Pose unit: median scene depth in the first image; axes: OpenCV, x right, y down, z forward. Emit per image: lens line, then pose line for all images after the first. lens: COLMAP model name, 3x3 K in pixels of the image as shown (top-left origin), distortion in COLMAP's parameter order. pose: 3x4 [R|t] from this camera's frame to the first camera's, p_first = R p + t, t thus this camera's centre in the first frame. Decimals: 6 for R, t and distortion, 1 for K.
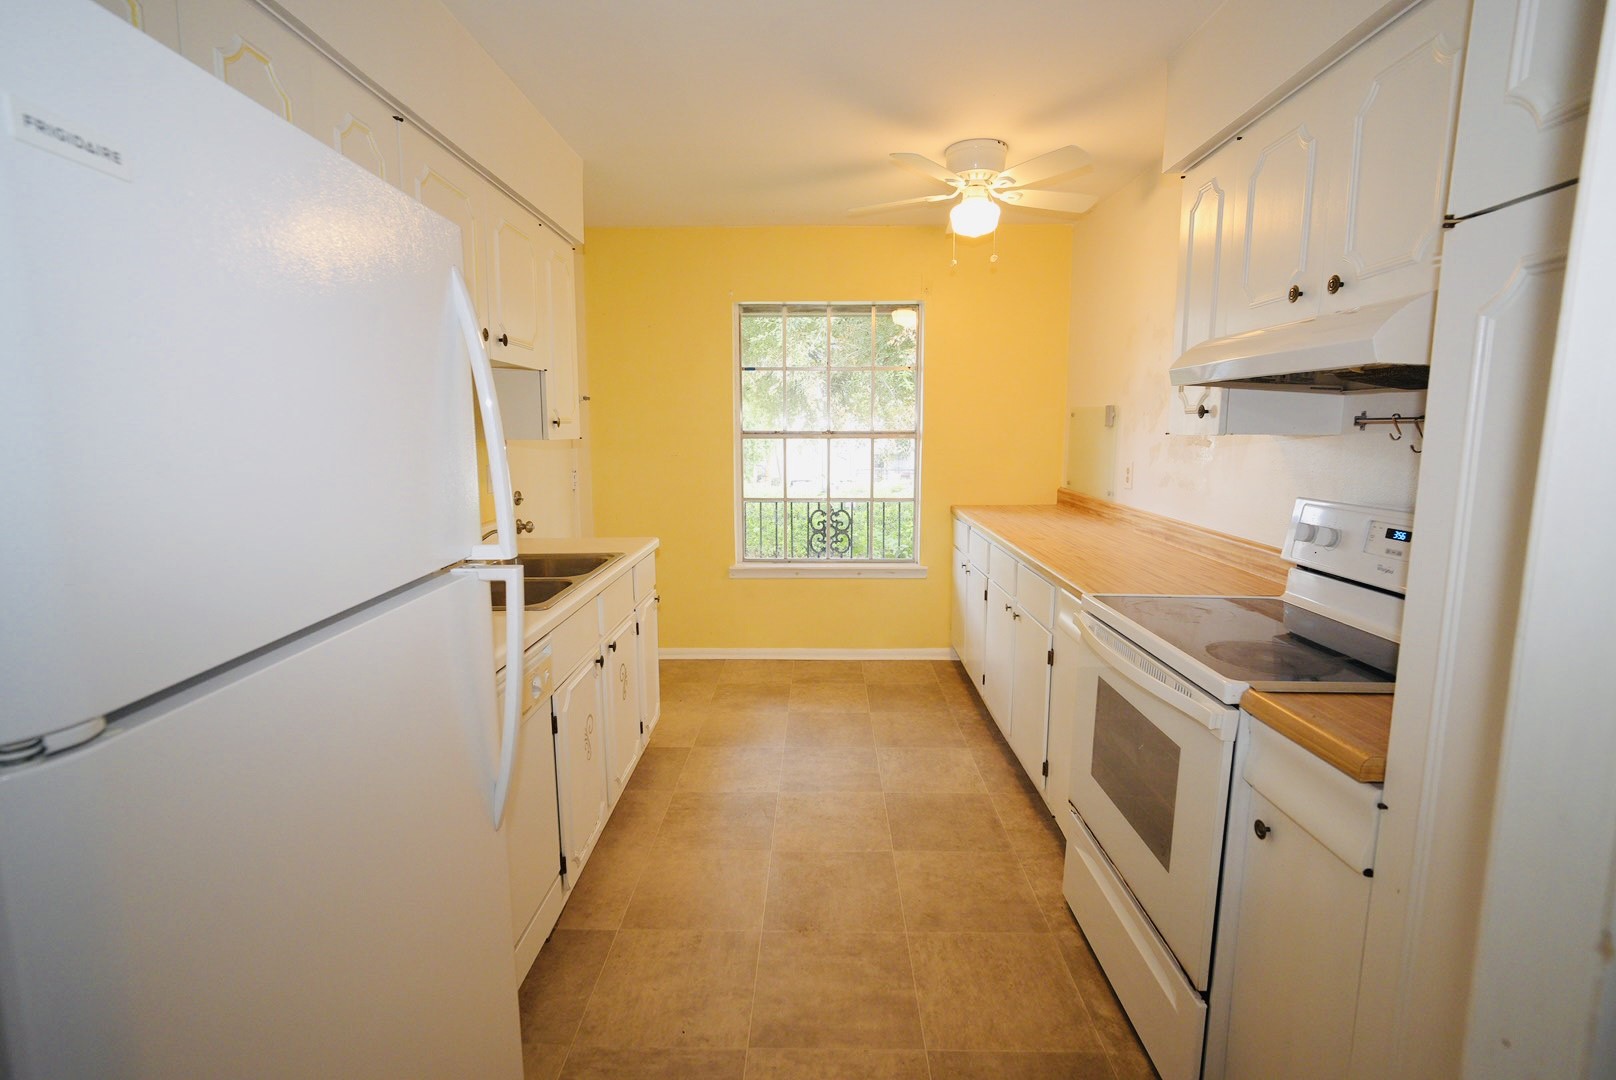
lens RADIAL K [[743.9, 0, 808.0], [0, 743.9, 540.0], [0, 0, 1]] dist [-0.002486, -0.000241]
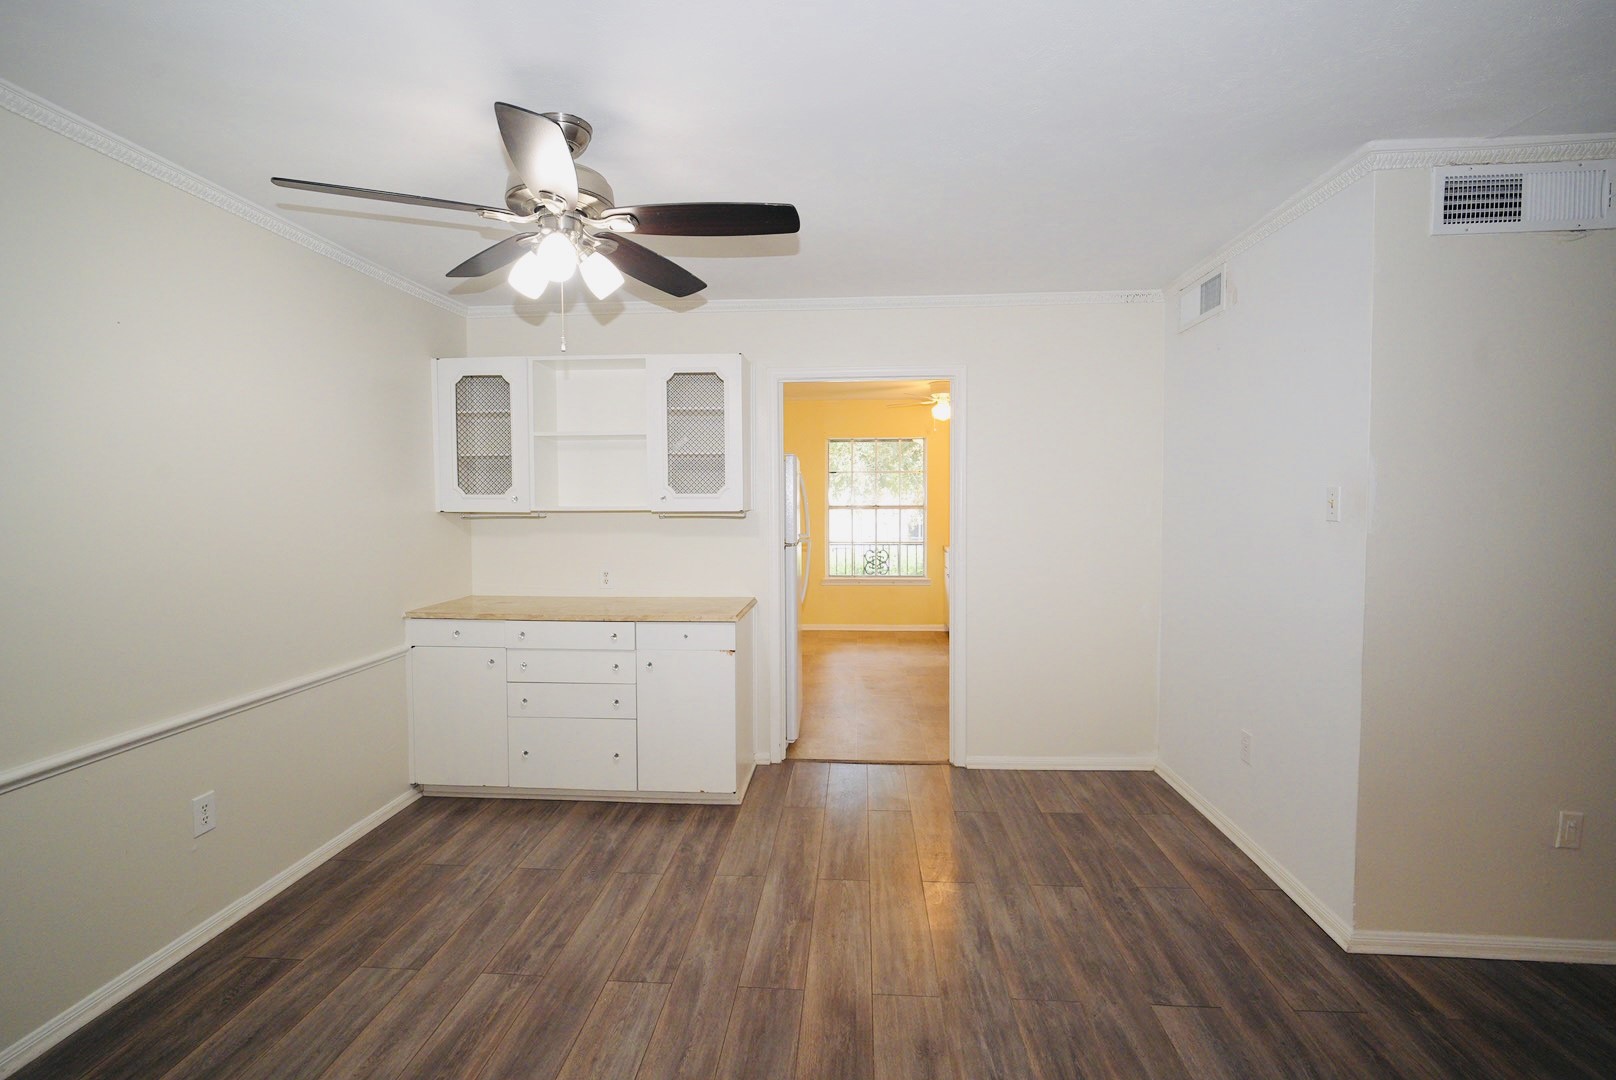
lens RADIAL K [[743.9, 0, 808.0], [0, 743.9, 540.0], [0, 0, 1]] dist [-0.002486, -0.000241]
pose [[0.998761, -0.000302, -0.049756, -0.024700], [-0.004521, 0.995295, -0.096784, 0.059833], [0.049551, 0.096889, 0.994061, -0.420907]]
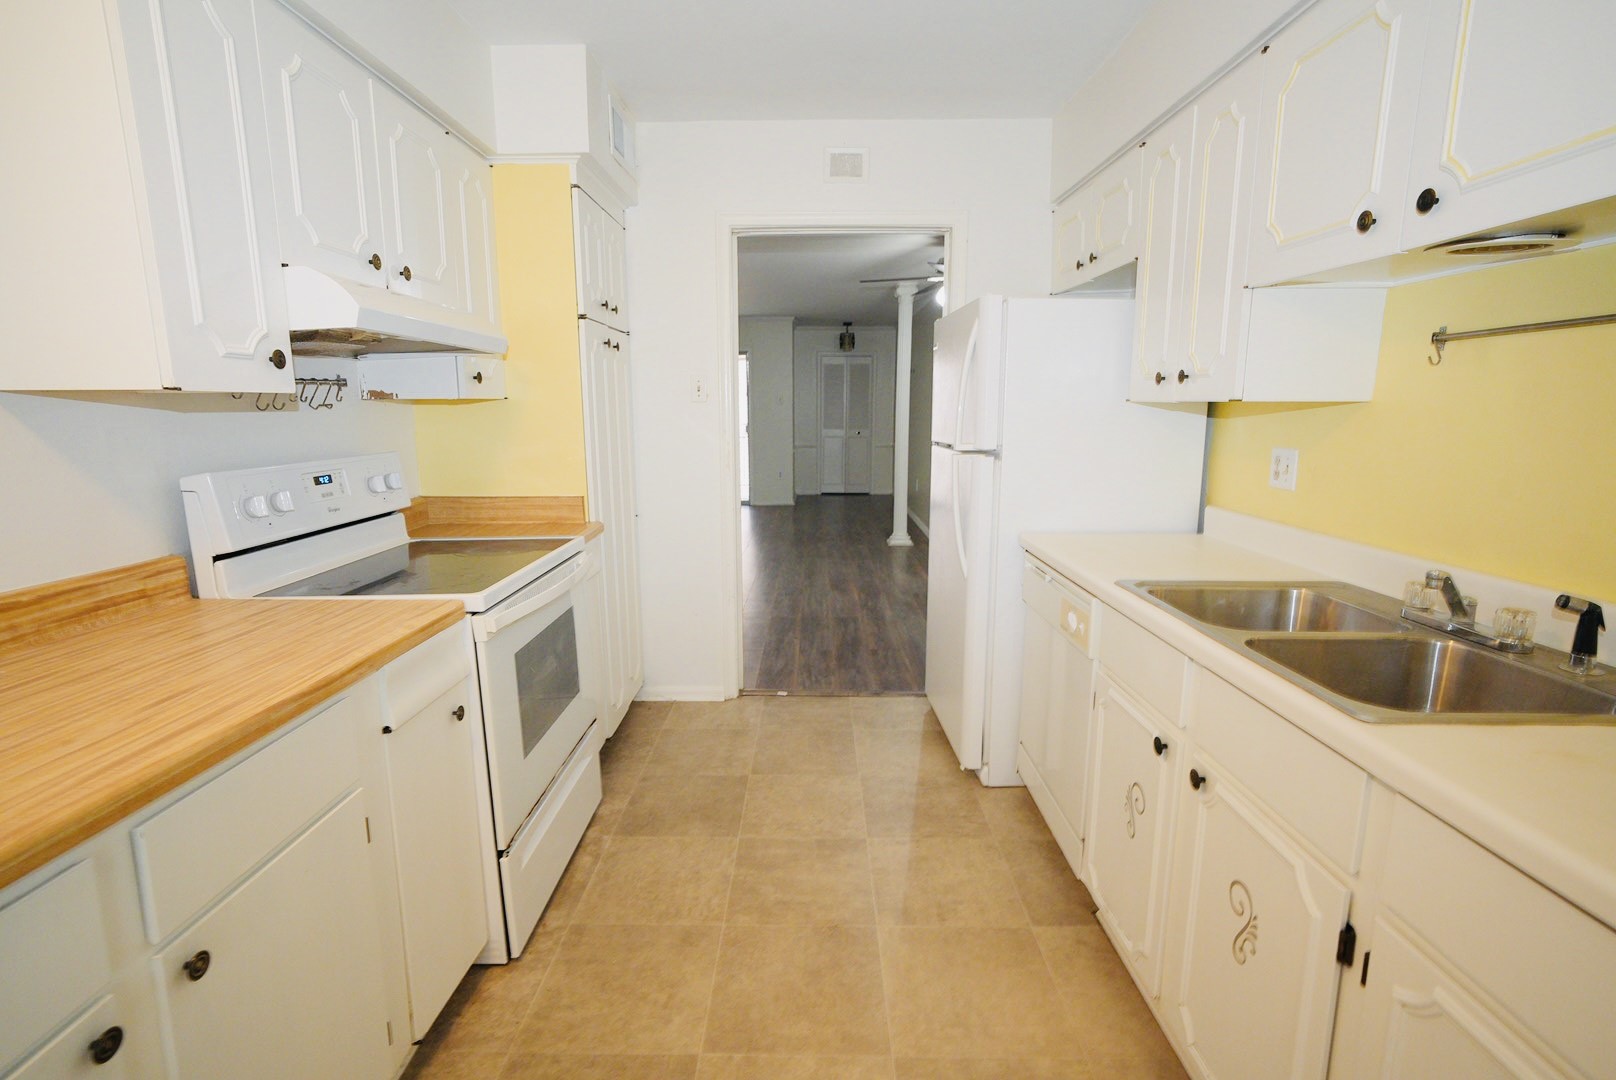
lens RADIAL K [[743.9, 0, 808.0], [0, 743.9, 540.0], [0, 0, 1]] dist [-0.002486, -0.000241]
pose [[-0.999941, 0.005585, -0.009364, 0.054156], [0.002275, 0.946814, 0.321774, -0.412289], [0.010663, 0.321734, -0.946770, 3.025566]]
